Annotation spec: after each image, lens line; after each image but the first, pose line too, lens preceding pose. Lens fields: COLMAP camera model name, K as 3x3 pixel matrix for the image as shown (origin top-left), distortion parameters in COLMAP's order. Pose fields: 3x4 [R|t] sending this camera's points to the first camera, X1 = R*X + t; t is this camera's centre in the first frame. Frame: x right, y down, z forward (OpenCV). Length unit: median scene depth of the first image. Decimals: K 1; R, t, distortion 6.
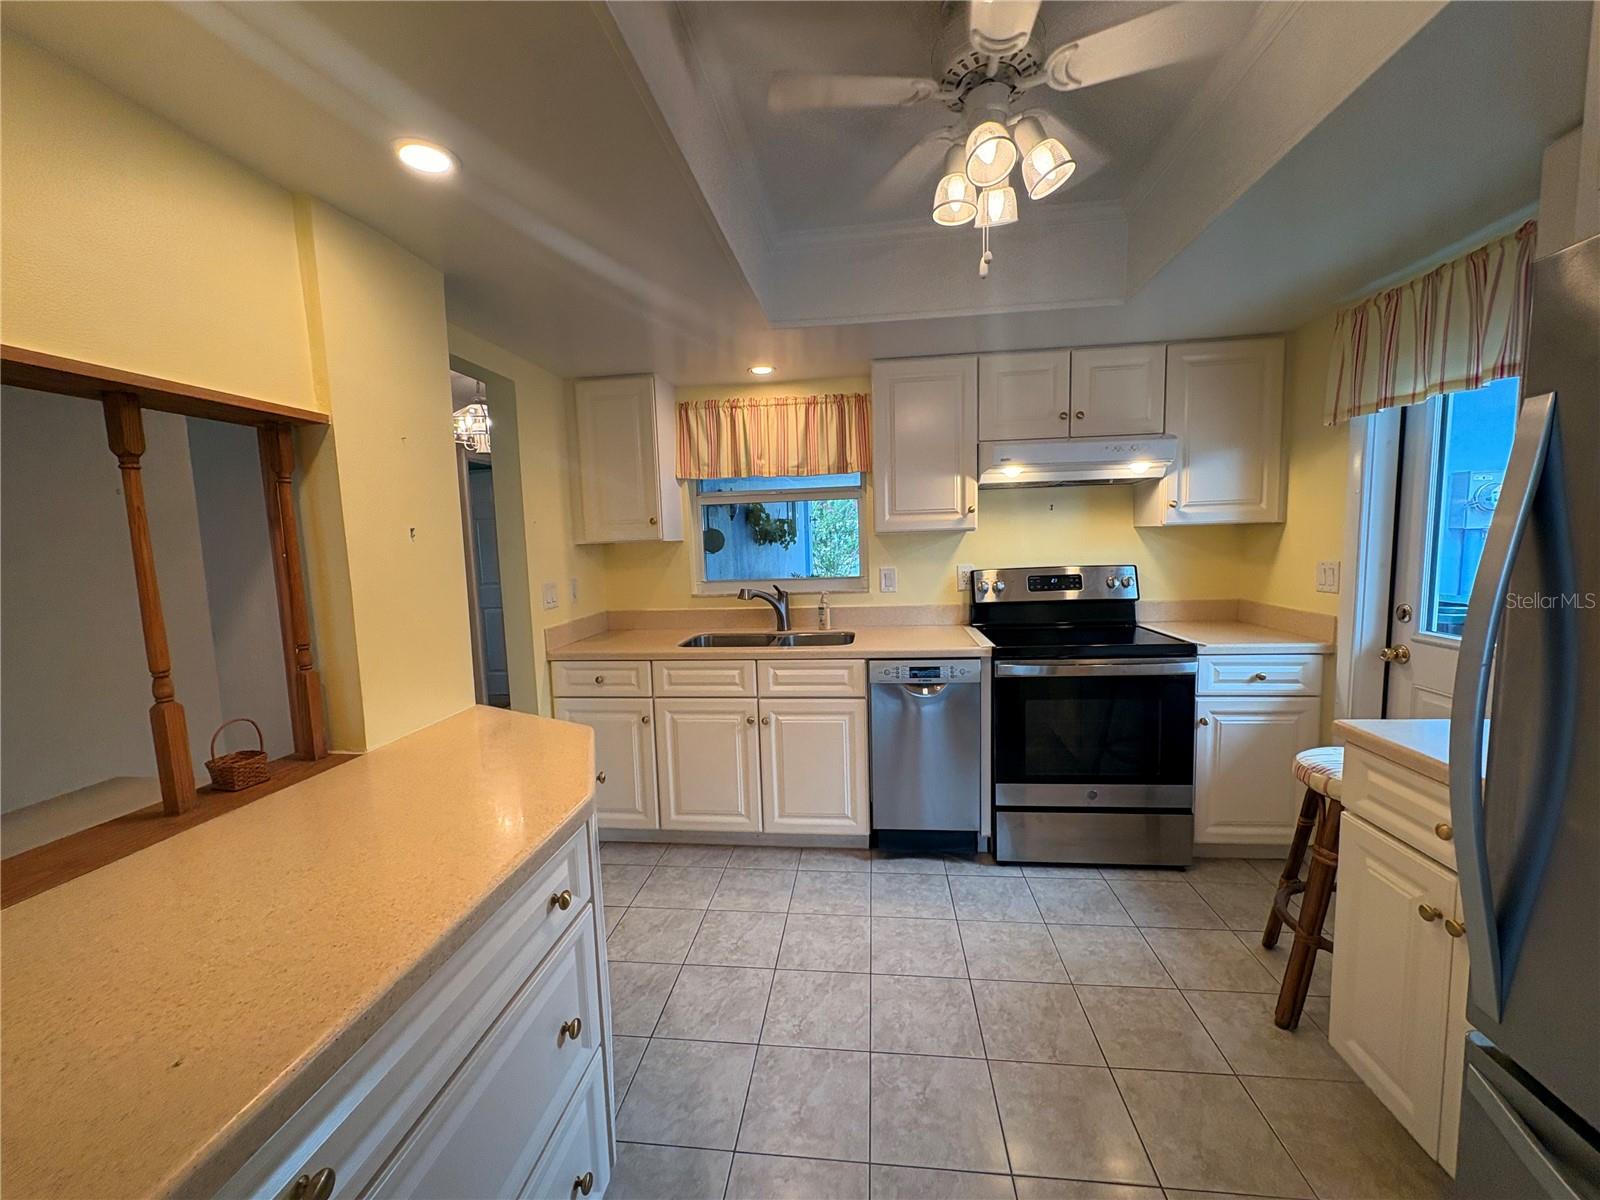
lens RADIAL K [[638.2, 0, 800.1], [0, 638.2, 602.9], [0, 0, 1]] dist [-0.001738, 0.000427]
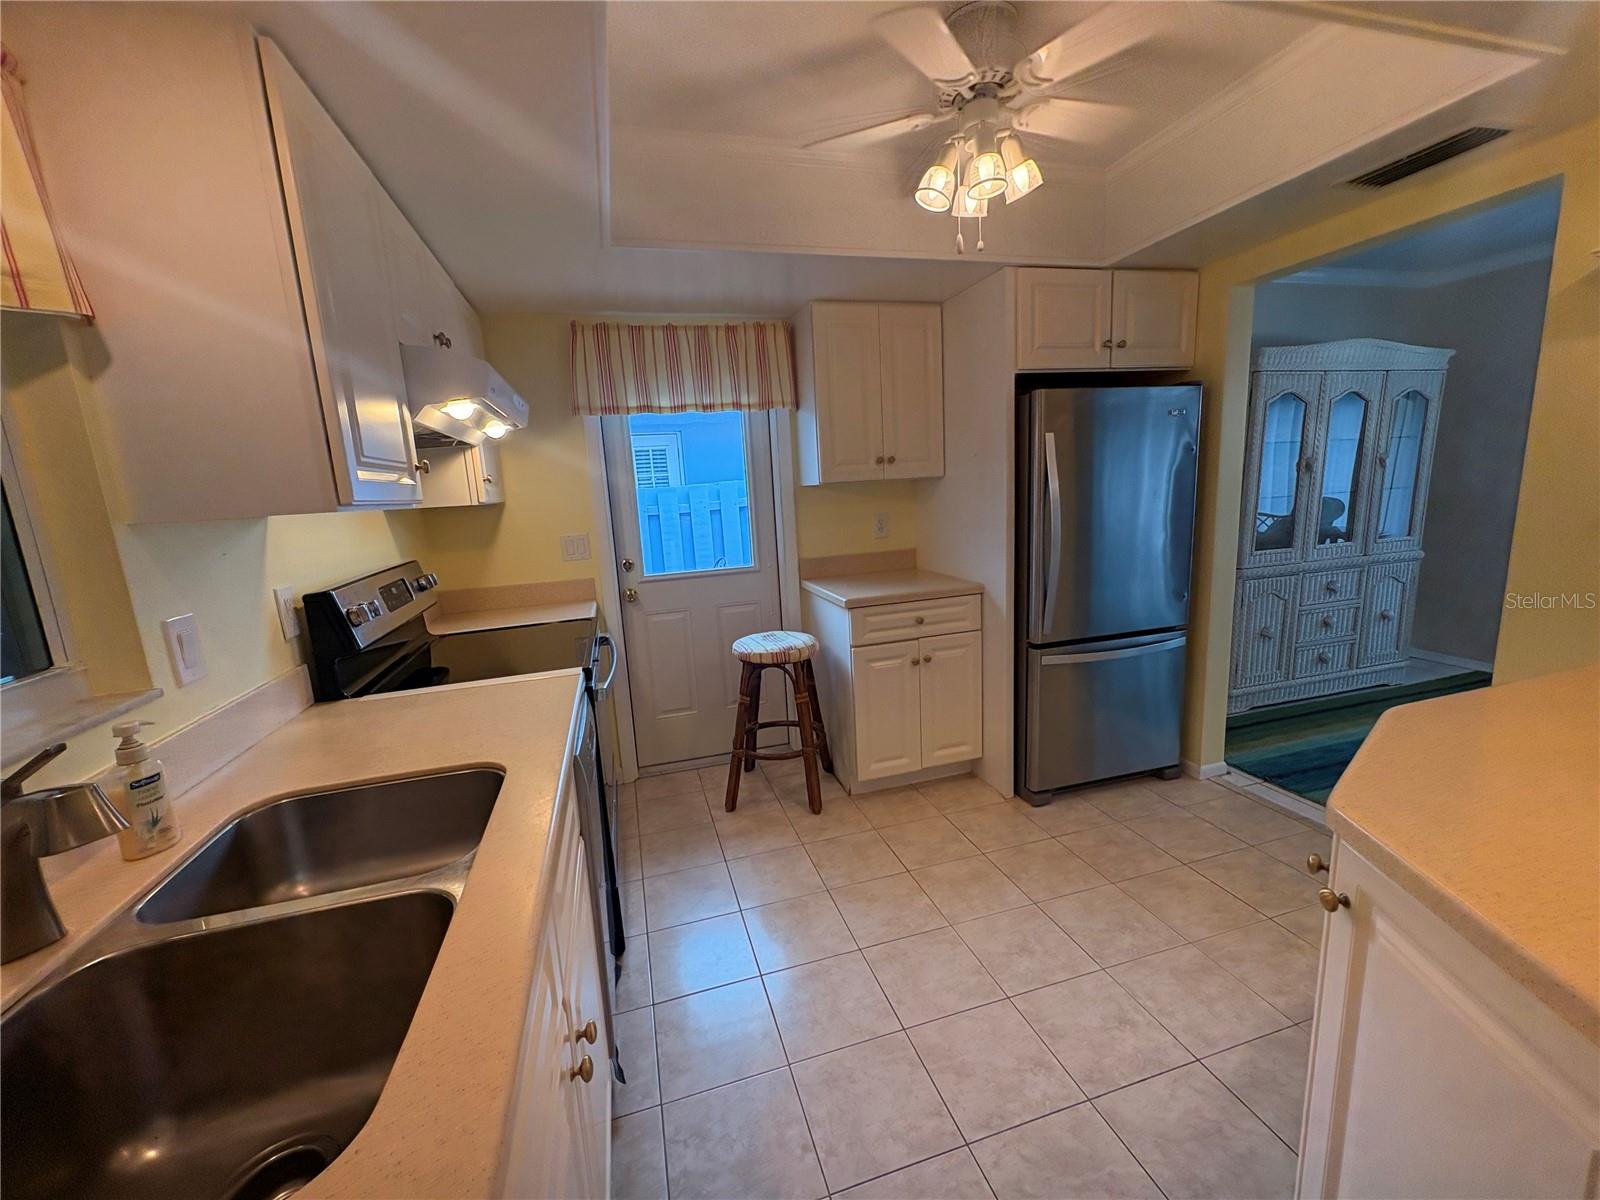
lens RADIAL K [[638.2, 0, 803.5], [0, 638.2, 597.4], [0, 0, 1]] dist [-0.001738, 0.000427]
pose [[-0.384949, -0.107160, 0.916696, -0.393069], [0.165264, 0.969180, 0.182694, -0.087616], [-0.908021, 0.221825, -0.355375, 0.968545]]
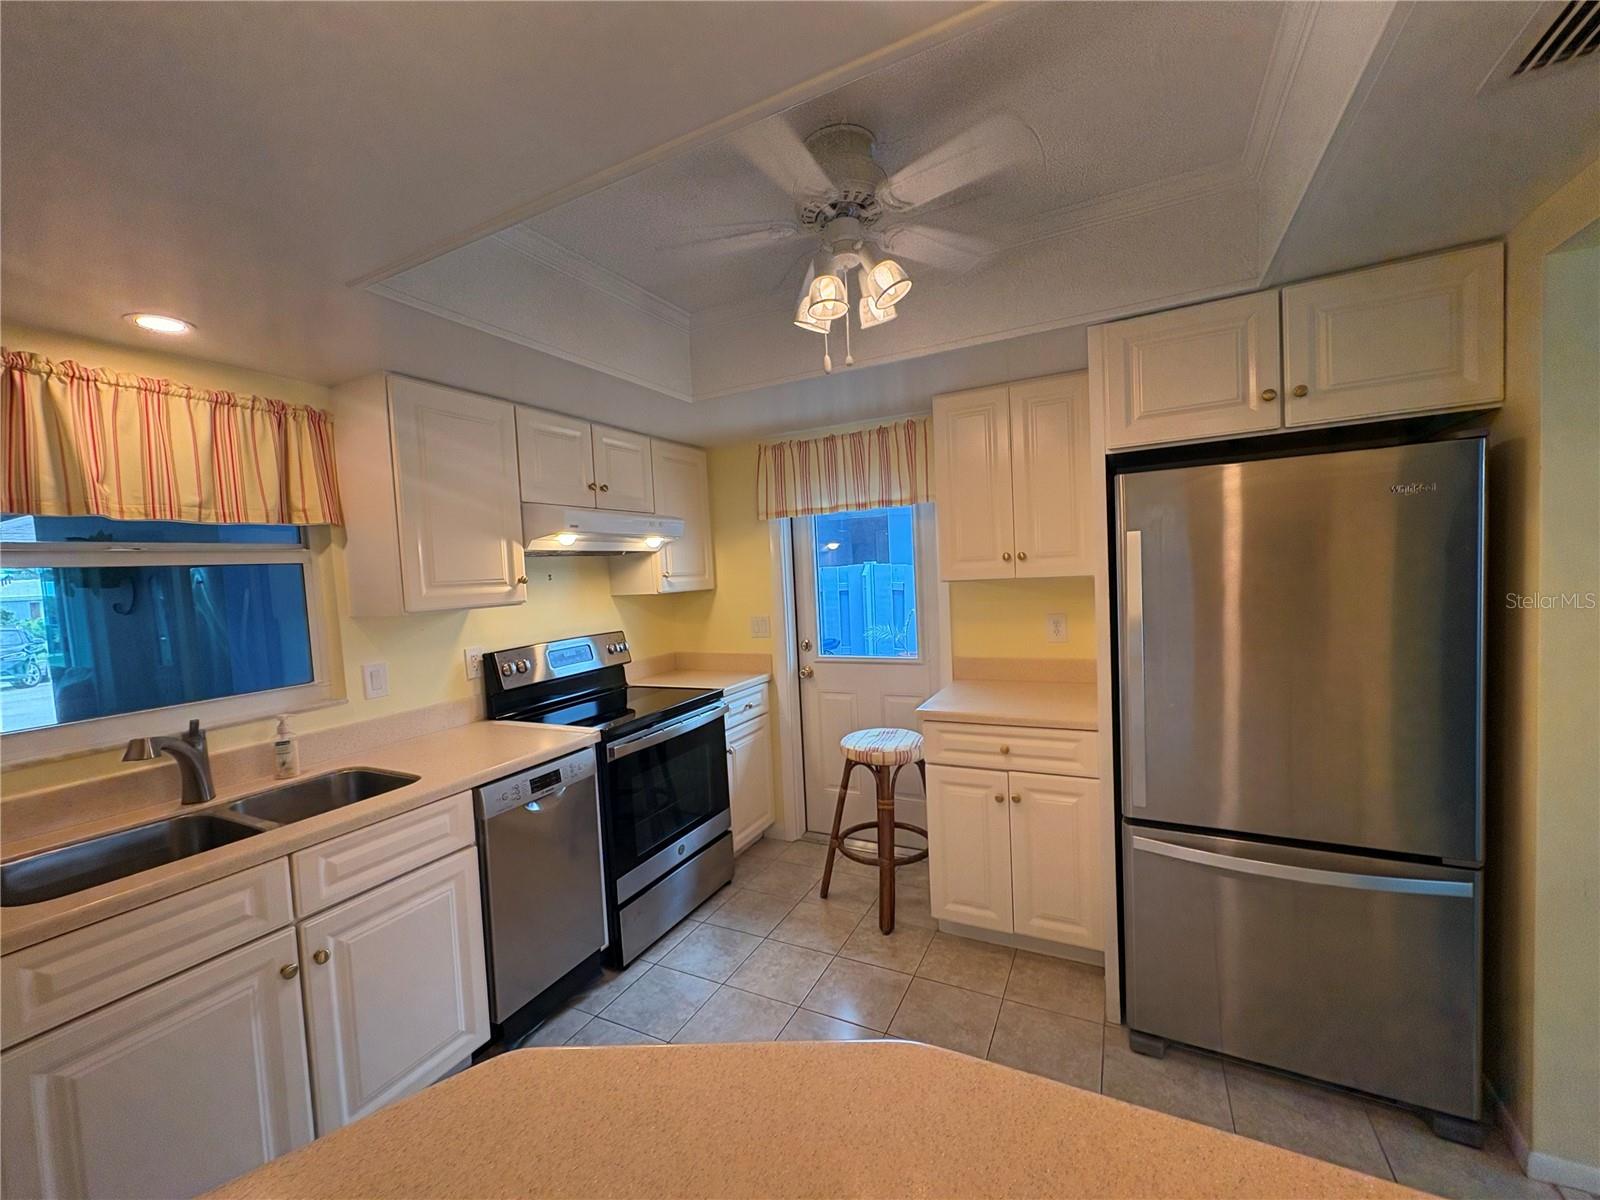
lens RADIAL K [[638.2, 0, 801.2], [0, 638.2, 602.9], [0, 0, 1]] dist [-0.001738, 0.000427]
pose [[0.350232, -0.036128, 0.935966, -0.420564], [0.137463, 0.990419, -0.013208, -0.056163], [-0.926521, 0.133287, 0.351843, 0.378169]]
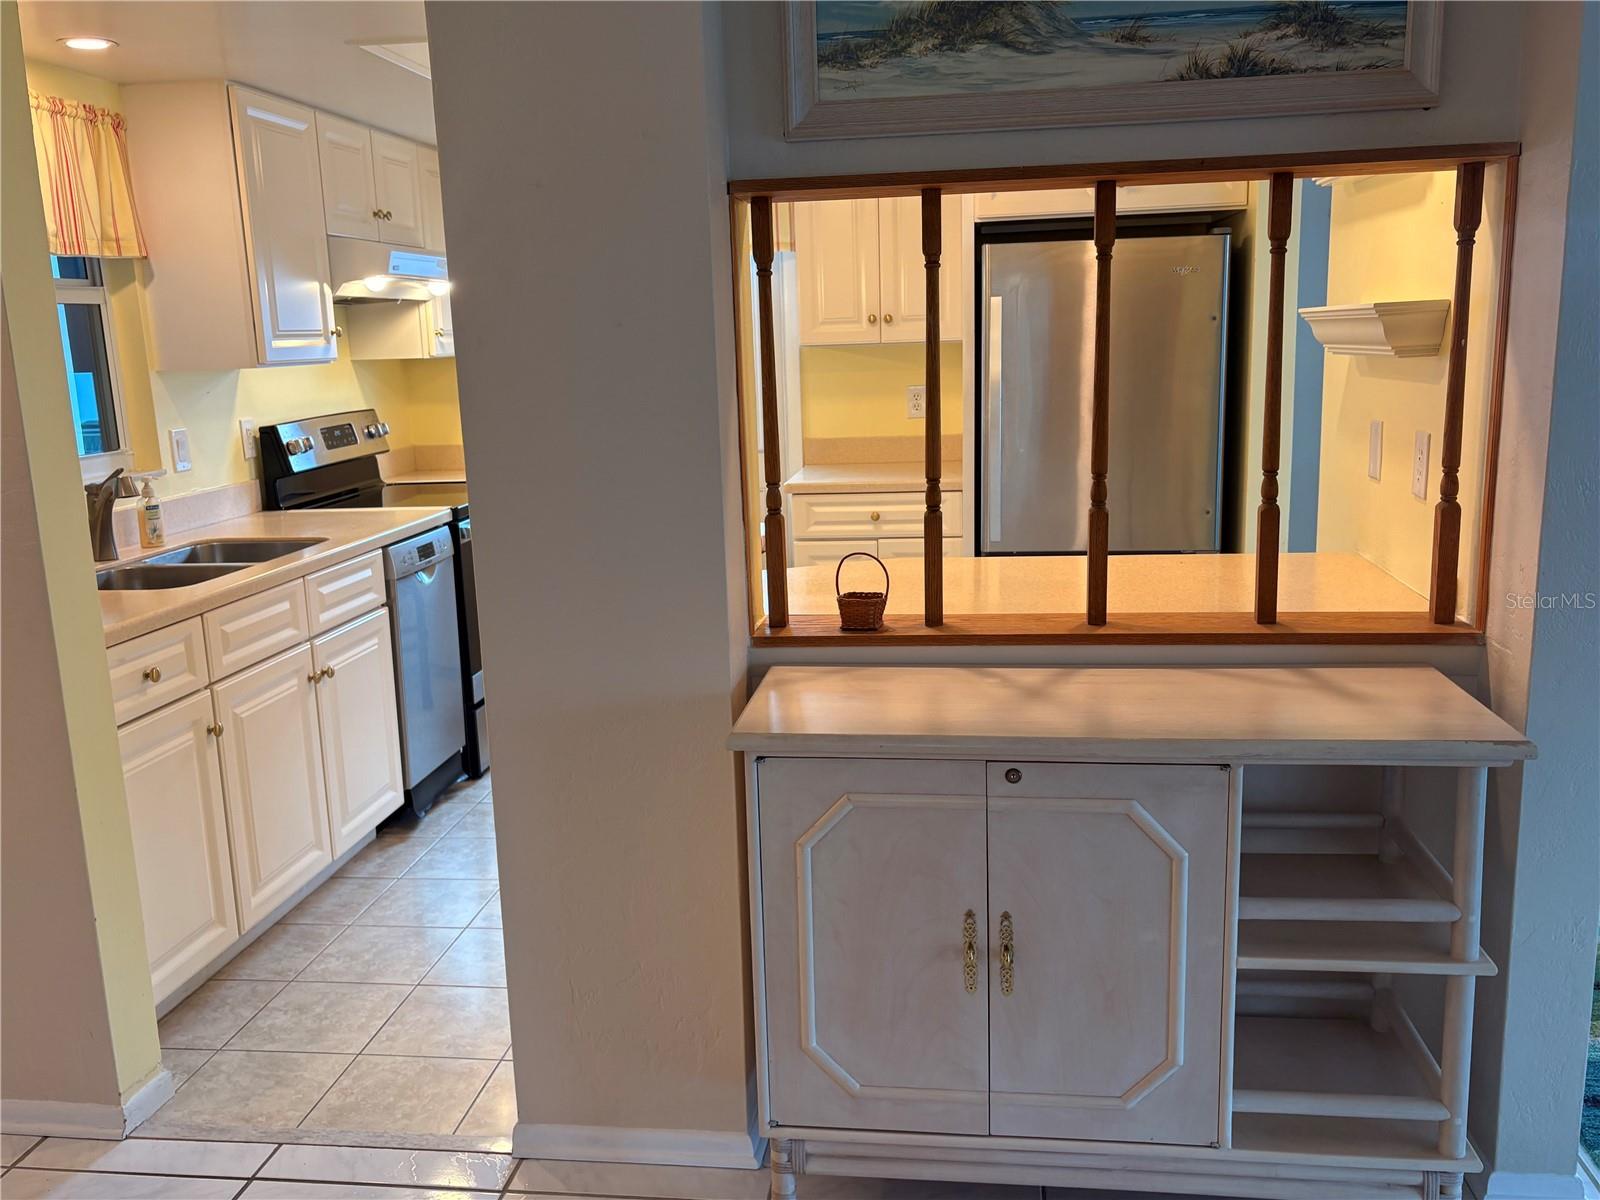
lens RADIAL K [[1378.5, 0, 787.3], [0, 1378.5, 600.6], [0, 0, 1]] dist [0.053924, -0.030924]
pose [[0.025907, -0.164682, 0.986006, -1.350898], [0.135680, 0.977790, 0.159745, -0.035254], [-0.990414, 0.129643, 0.047675, 0.494042]]
